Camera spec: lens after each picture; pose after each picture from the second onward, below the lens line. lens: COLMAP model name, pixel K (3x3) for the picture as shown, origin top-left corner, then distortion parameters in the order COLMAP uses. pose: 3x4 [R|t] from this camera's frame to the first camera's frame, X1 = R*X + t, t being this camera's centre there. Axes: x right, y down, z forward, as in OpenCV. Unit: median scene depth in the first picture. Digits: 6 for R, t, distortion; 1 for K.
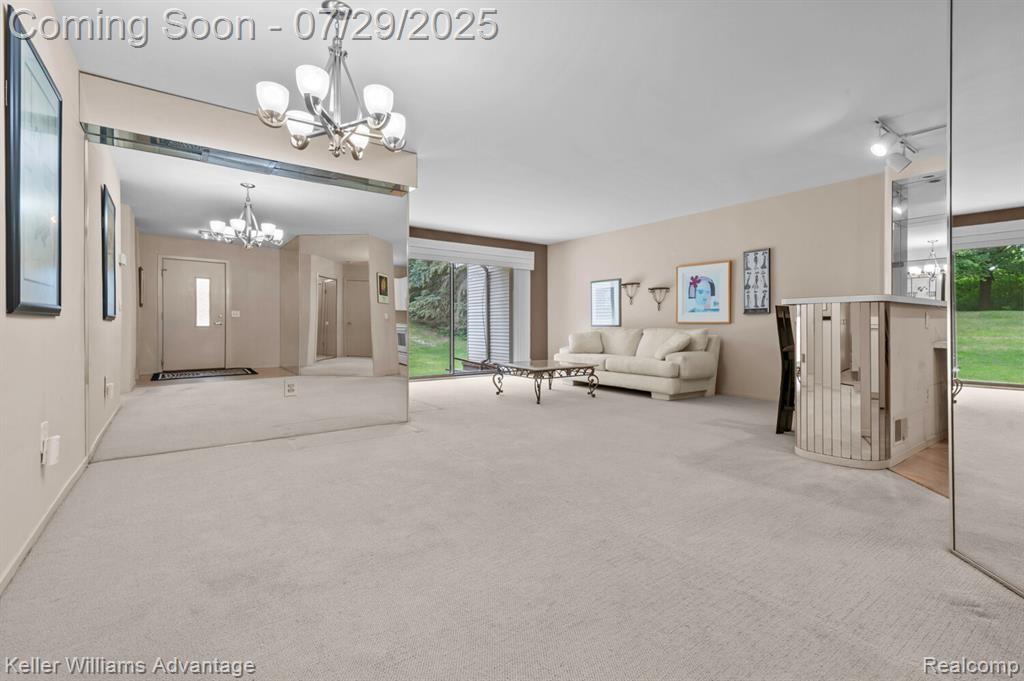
lens RADIAL K [[466.7, 0, 511.8], [0, 466.7, 323.6], [0, 0, 1]] dist [0.002745, 0.000768]
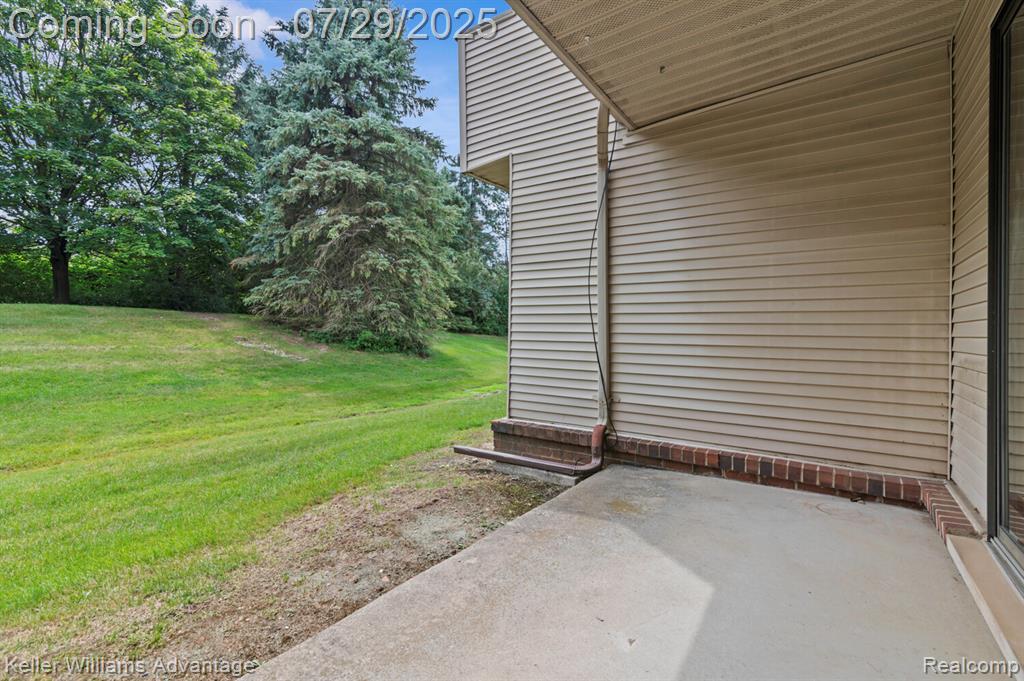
lens RADIAL K [[466.7, 0, 510.4], [0, 466.7, 325.5], [0, 0, 1]] dist [0.002745, 0.000768]
pose [[0.941544, 0.014369, 0.336583, -0.391317], [-0.012986, 0.999895, -0.006359, 0.012932], [-0.336639, 0.001617, 0.941632, 1.164997]]
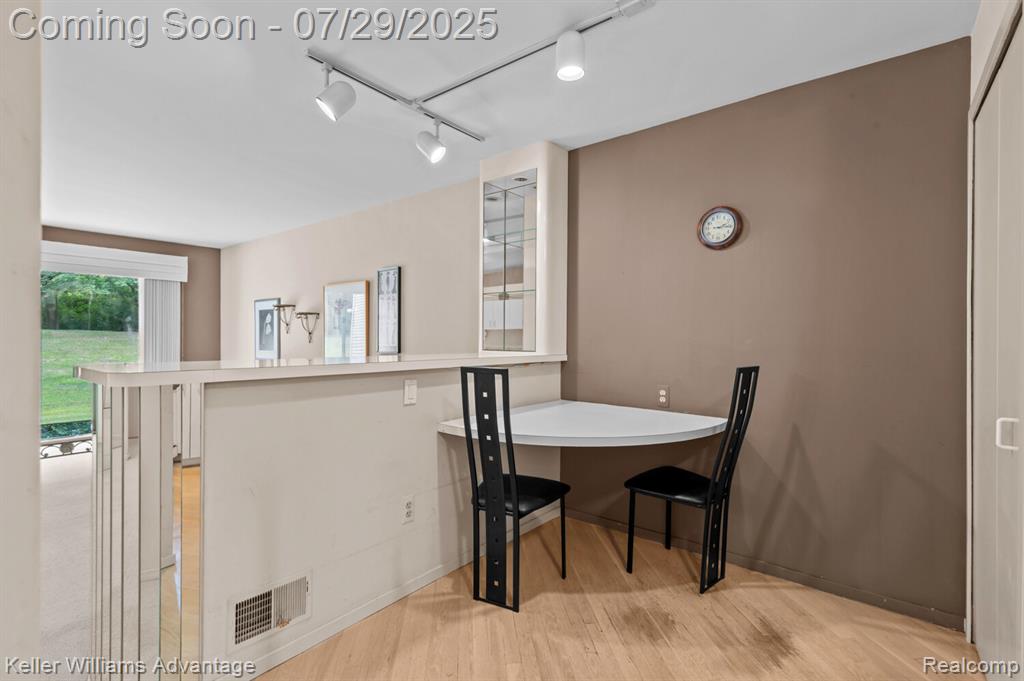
lens RADIAL K [[466.7, 0, 518.8], [0, 466.7, 341.0], [0, 0, 1]] dist [0.002745, 0.000768]
pose [[0.961234, 0.002187, 0.275725, 0.466742], [-0.006064, 0.999894, 0.013209, -0.046275], [-0.275667, -0.014369, 0.961146, 0.197041]]
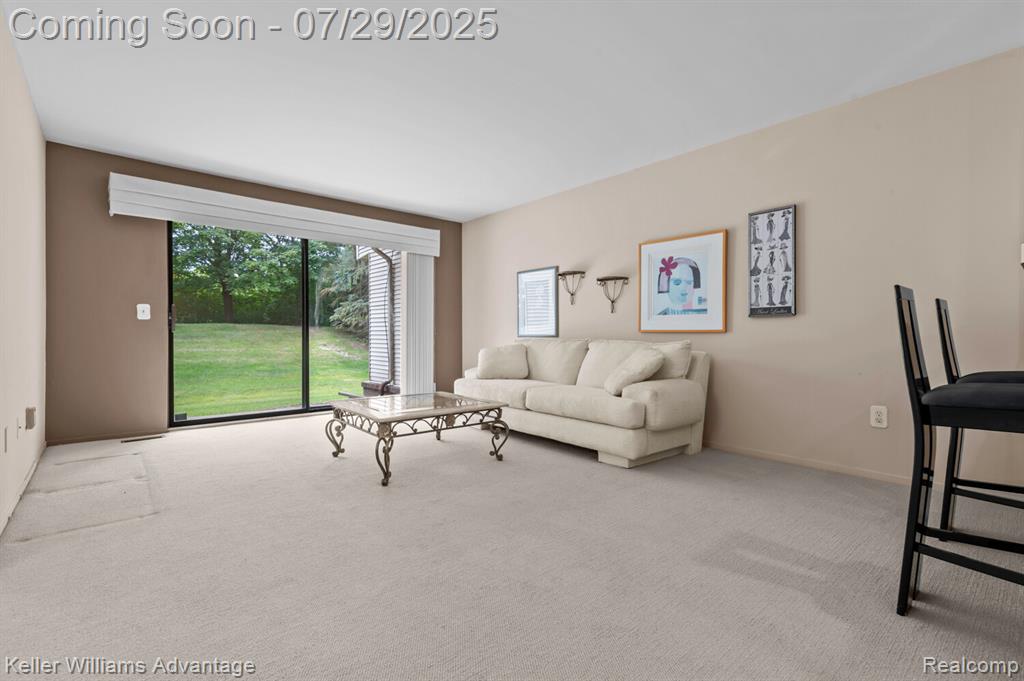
lens RADIAL K [[466.7, 0, 514.0], [0, 466.7, 336.6], [0, 0, 1]] dist [0.002745, 0.000768]
pose [[0.995999, 0.000447, 0.089367, 0.129544], [-0.001079, 0.999975, 0.007018, 0.000949], [-0.089362, -0.007087, 0.995974, 0.392458]]
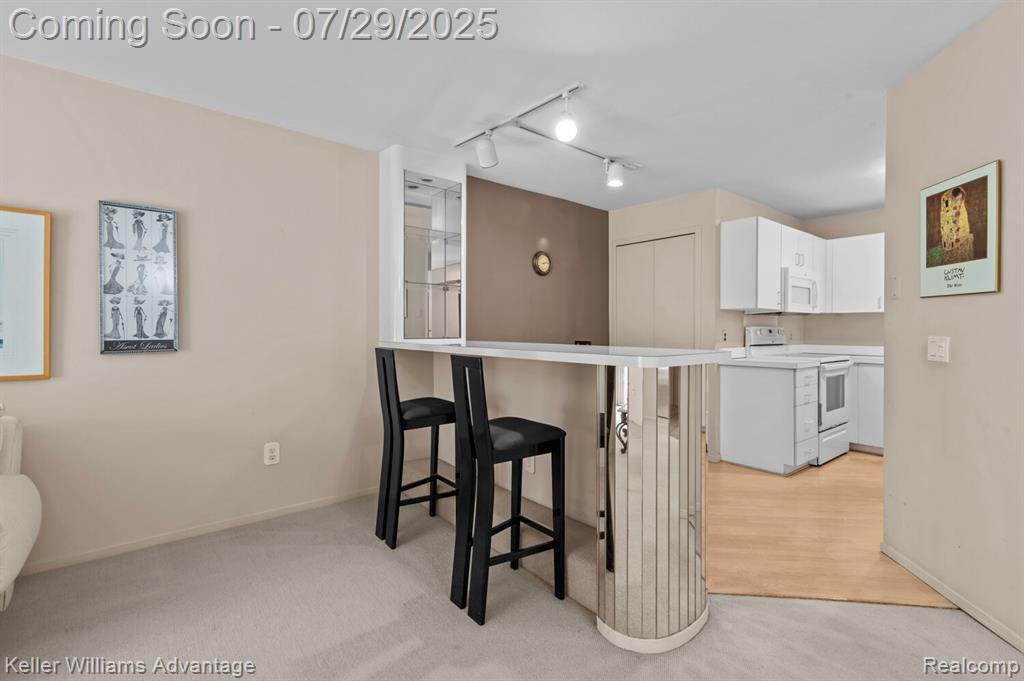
lens RADIAL K [[466.7, 0, 518.9], [0, 466.7, 333.1], [0, 0, 1]] dist [0.002745, 0.000768]
pose [[-0.073266, -0.007214, 0.997286, 0.056820], [-0.005490, 0.999962, 0.006830, -0.039618], [-0.997297, -0.004974, -0.073302, 0.612429]]
